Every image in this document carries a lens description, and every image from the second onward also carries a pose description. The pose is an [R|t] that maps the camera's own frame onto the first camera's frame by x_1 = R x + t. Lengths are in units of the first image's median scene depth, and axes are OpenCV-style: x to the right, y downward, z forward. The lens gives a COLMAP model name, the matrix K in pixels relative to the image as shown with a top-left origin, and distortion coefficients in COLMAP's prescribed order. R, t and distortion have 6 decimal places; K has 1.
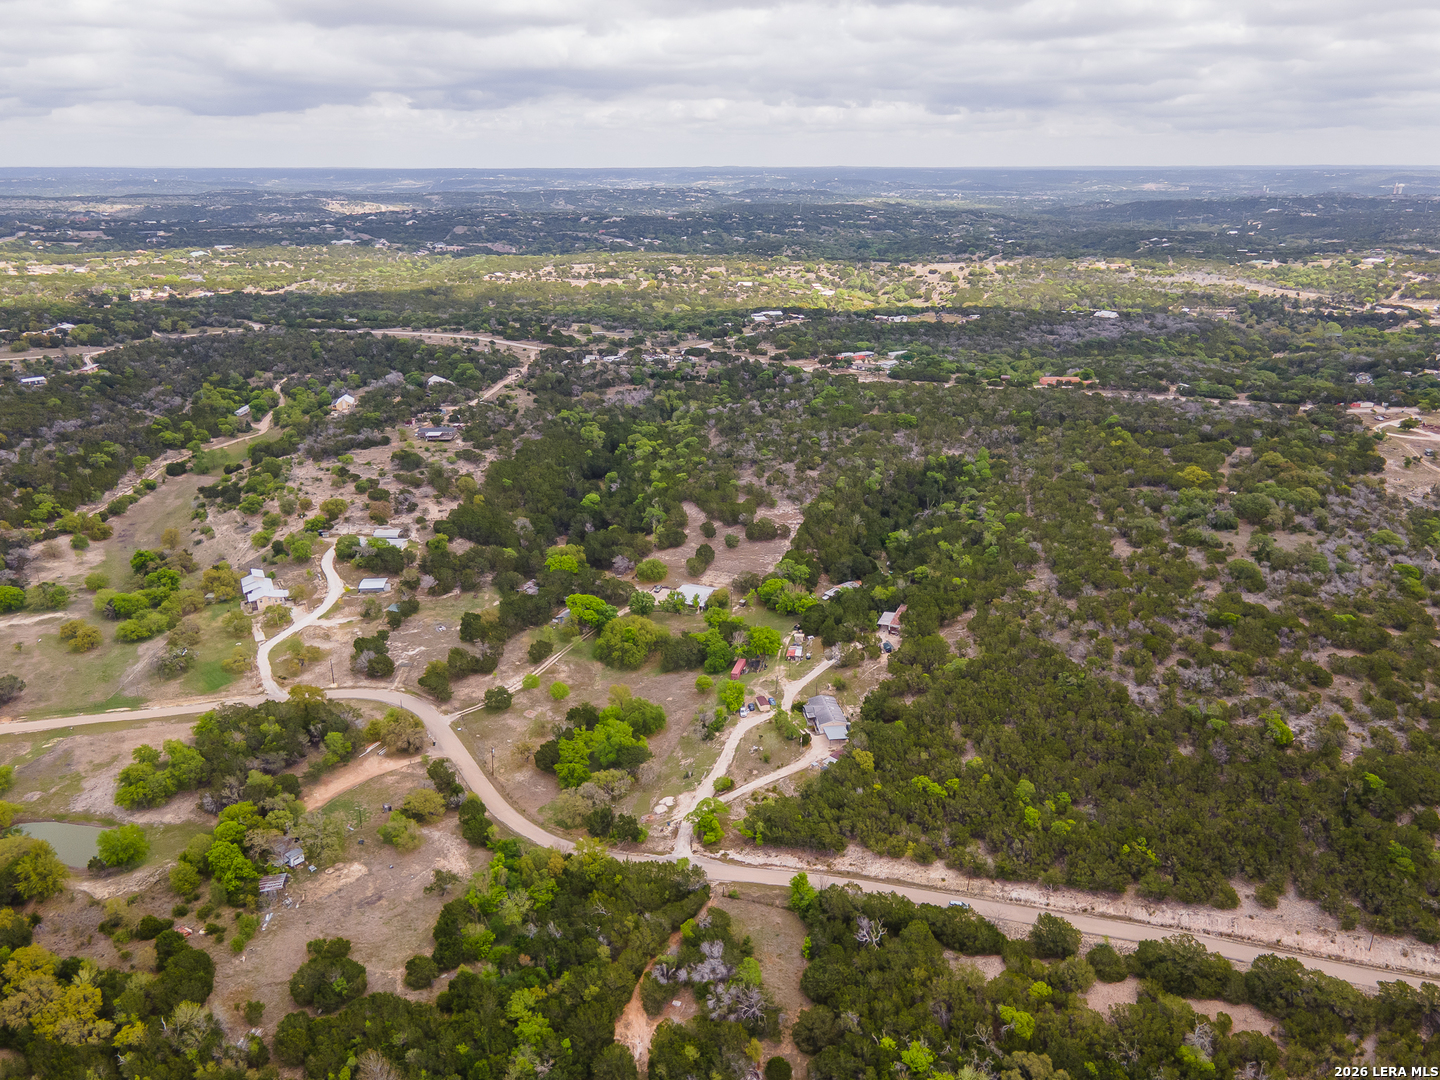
lens RADIAL K [[1082.5, 0, 724.7], [0, 1082.5, 535.2], [0, 0, 1]] dist [-0.005940, 0.046943]
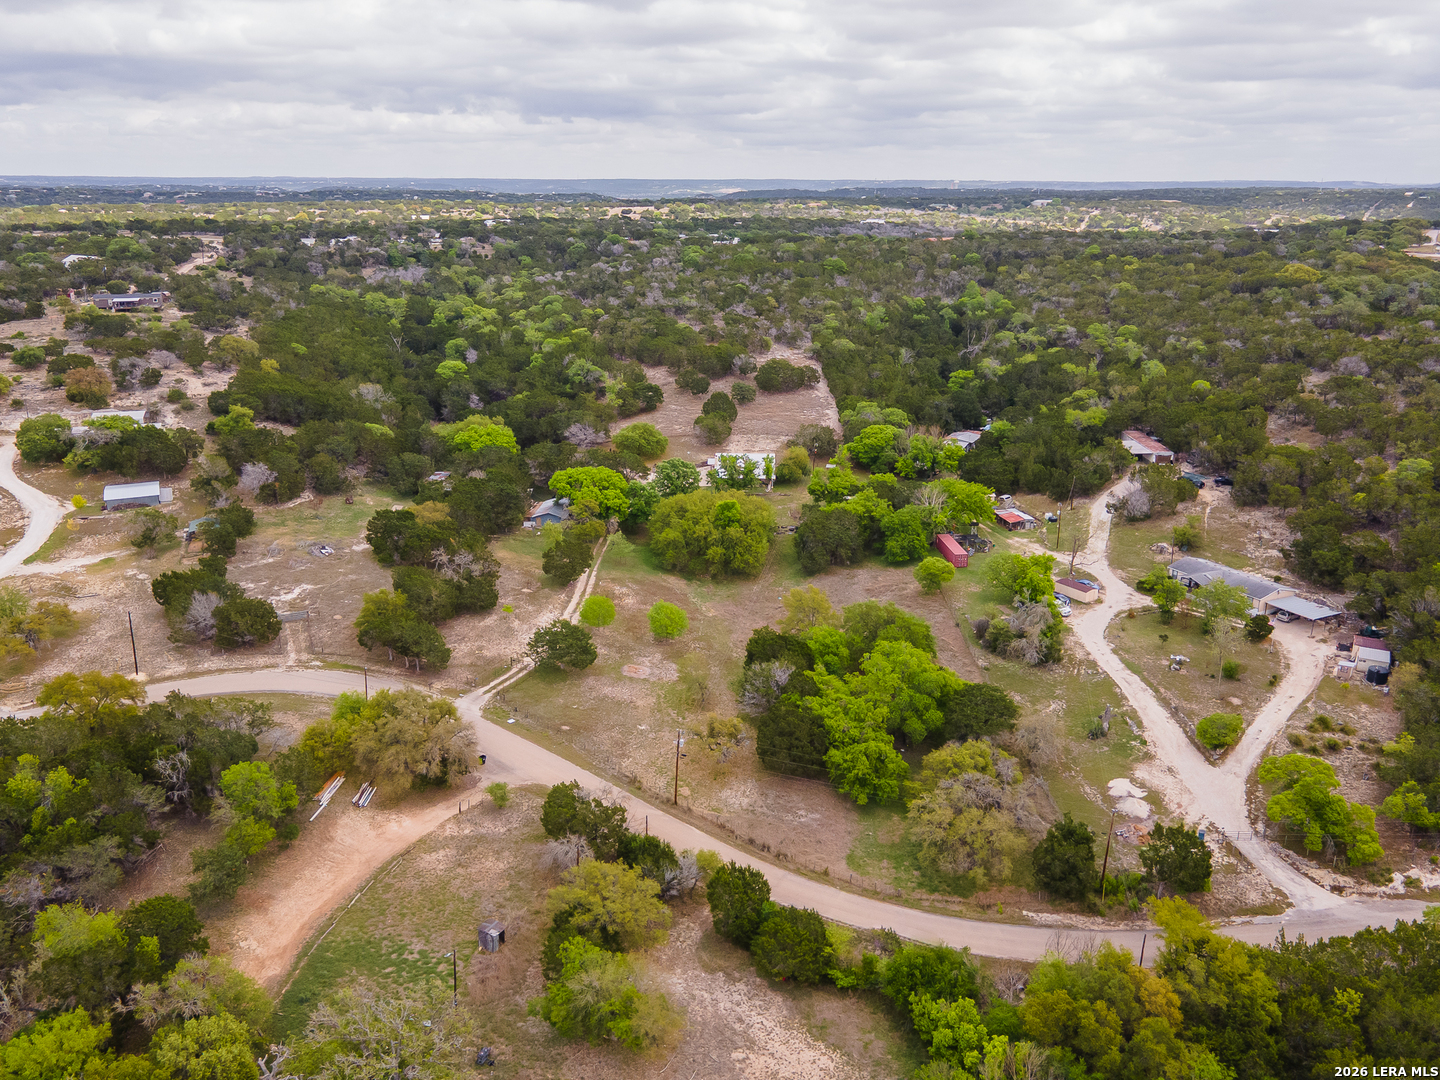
lens RADIAL K [[1130.6, 0, 673.2], [0, 1130.6, 512.8], [0, 0, 1]] dist [0.019587, 0.004970]
pose [[0.947083, -0.089451, 0.308272, -0.283447], [0.103107, 0.994269, -0.028262, 0.105050], [-0.303977, 0.058551, 0.950878, 0.497629]]
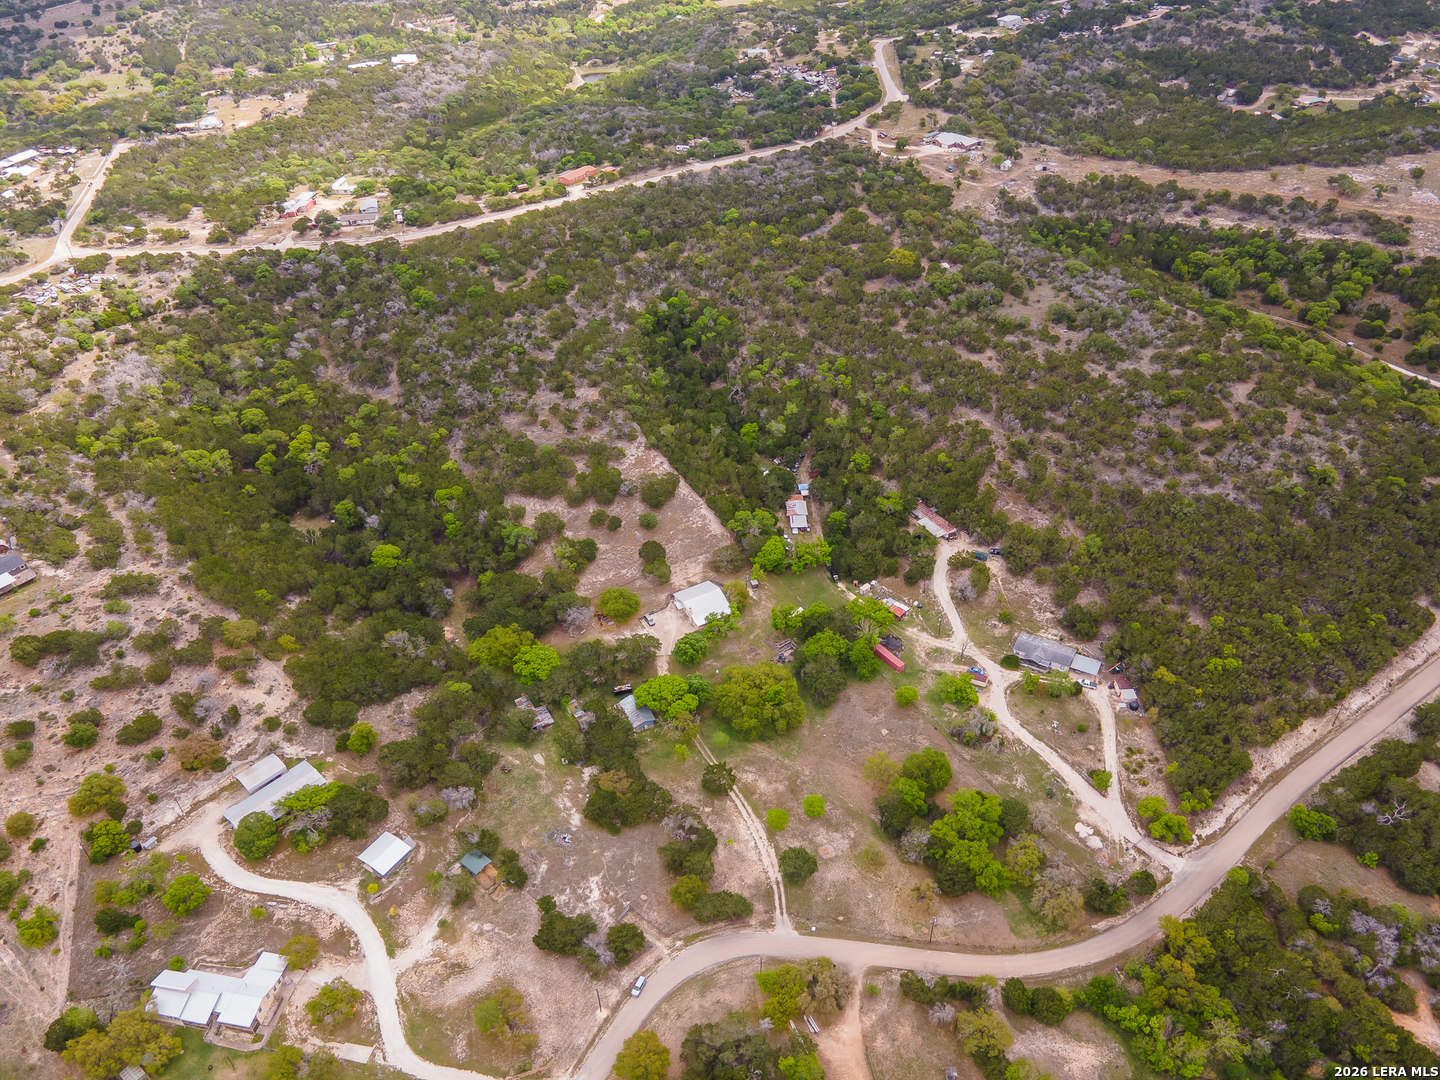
lens RADIAL K [[1055.7, 0, 722.4], [0, 1055.7, 537.6], [0, 0, 1]] dist [0.018827, 0.040511]
pose [[0.627876, -0.485628, 0.608225, -0.549967], [0.293984, 0.871551, 0.392394, -0.342894], [-0.720656, -0.067566, 0.689993, 0.489367]]
